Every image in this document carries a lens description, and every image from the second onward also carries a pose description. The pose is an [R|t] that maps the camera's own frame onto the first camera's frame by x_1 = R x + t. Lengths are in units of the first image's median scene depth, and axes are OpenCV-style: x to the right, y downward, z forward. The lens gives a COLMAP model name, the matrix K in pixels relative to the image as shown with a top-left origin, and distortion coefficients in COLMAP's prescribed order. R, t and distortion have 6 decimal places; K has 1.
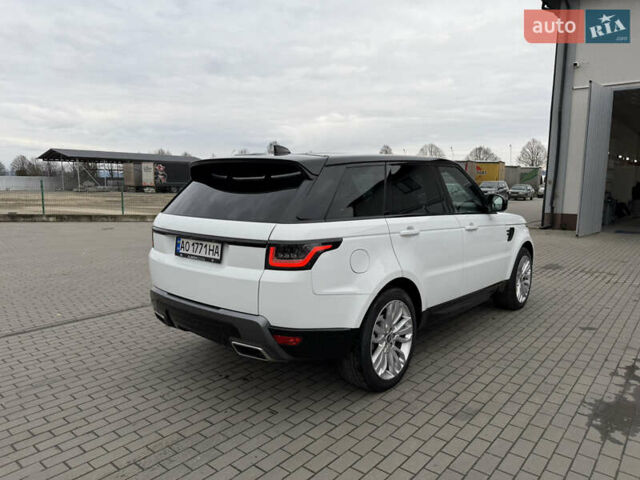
lens RADIAL K [[447.5, 0, 318.5], [0, 447.5, 242.0], [0, 0, 1]] dist [0.049013, -0.062954]
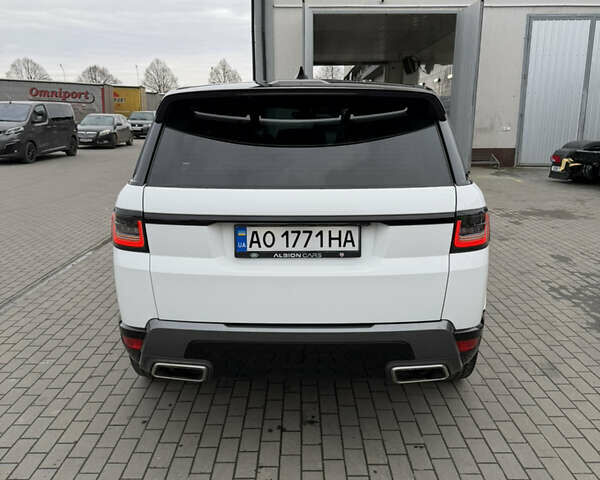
lens RADIAL K [[555.3, 0, 300.0], [0, 555.3, 240.0], [0, 0, 1]] dist [0.132304, -0.261222]
pose [[0.772224, -0.148271, 0.617807, -0.722965], [0.090997, 0.988174, 0.123417, -0.077186], [-0.628800, -0.039087, 0.776584, 0.403847]]
